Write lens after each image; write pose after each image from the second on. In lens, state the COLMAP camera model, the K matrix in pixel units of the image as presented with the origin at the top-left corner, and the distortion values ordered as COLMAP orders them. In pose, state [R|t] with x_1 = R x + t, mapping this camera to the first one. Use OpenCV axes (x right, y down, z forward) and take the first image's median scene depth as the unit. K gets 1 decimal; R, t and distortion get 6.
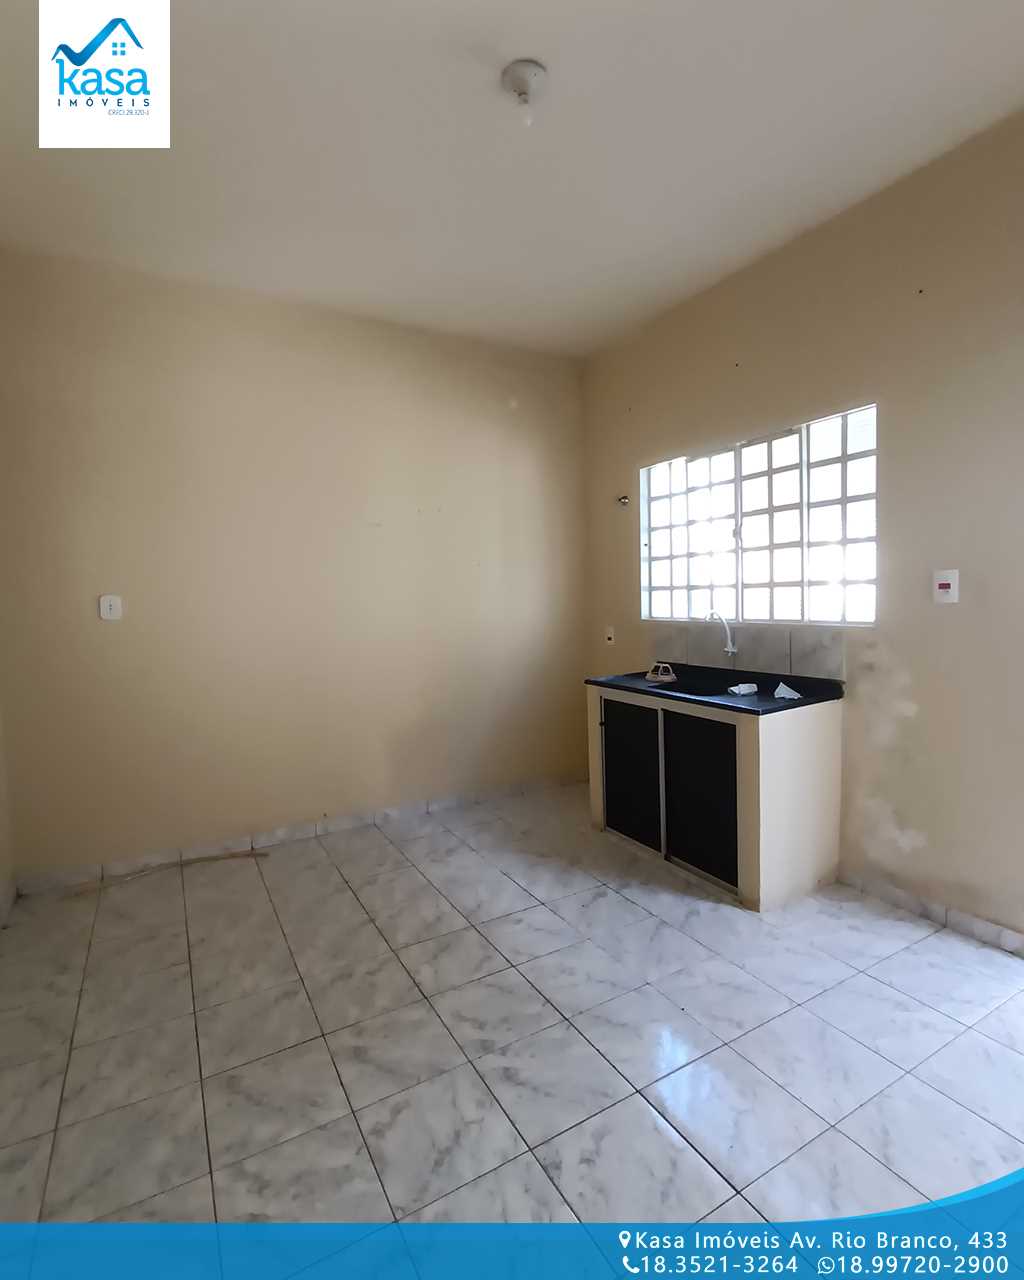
lens RADIAL K [[641.3, 0, 493.7], [0, 641.3, 642.7], [0, 0, 1]] dist [0.003081, 0.000276]
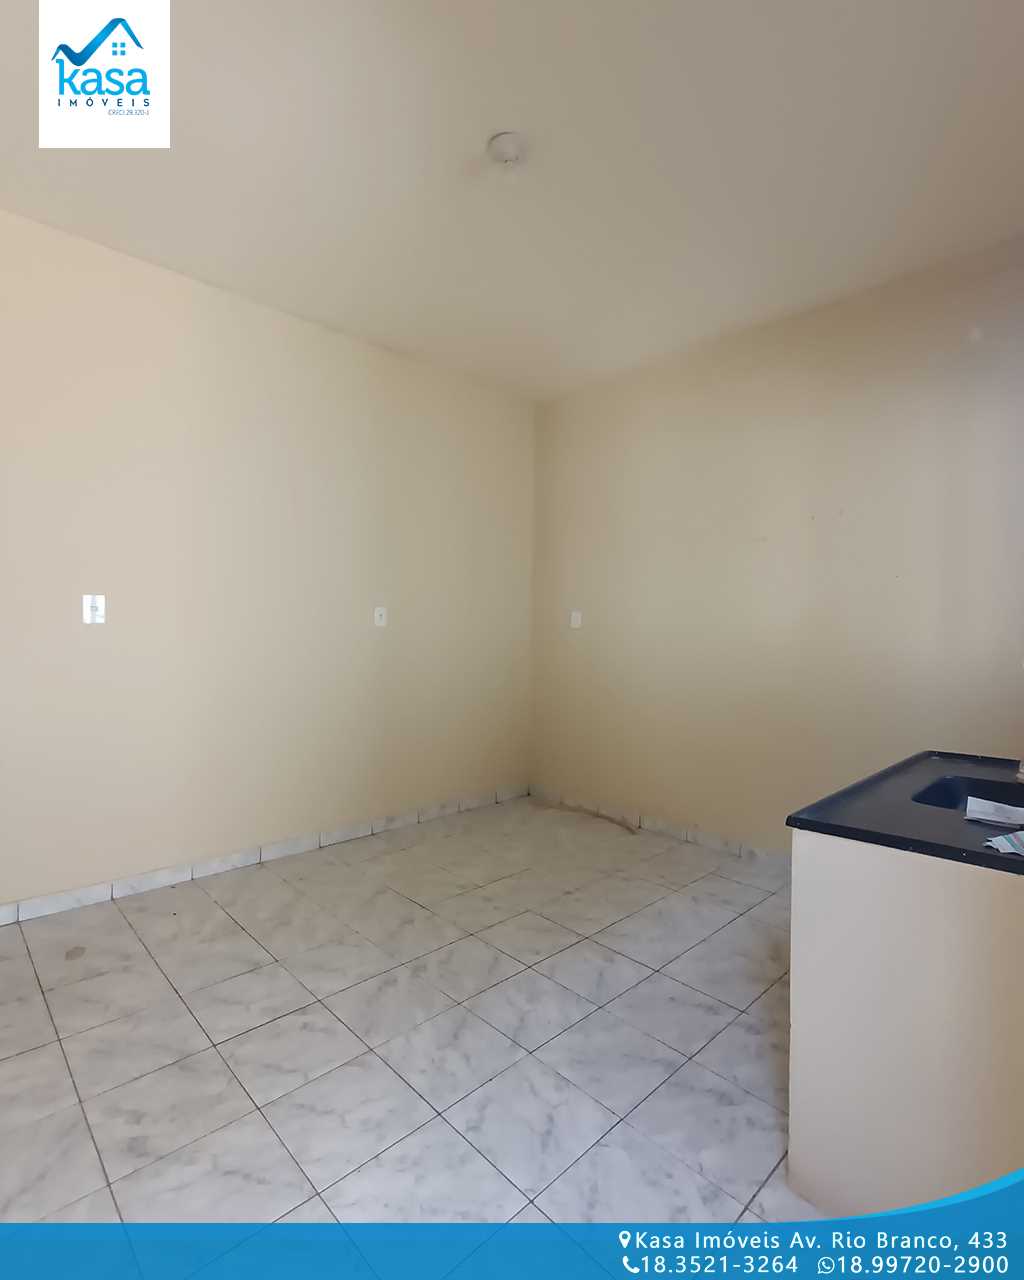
lens RADIAL K [[621.4, 0, 512.0], [0, 621.4, 640.0], [0, 0, 1]] dist [0.001364, 0.000280]
pose [[0.241698, 0.049451, -0.969091, 0.890560], [-0.090076, 0.995532, 0.028335, -0.043869], [0.966162, 0.080443, 0.245073, 0.627477]]
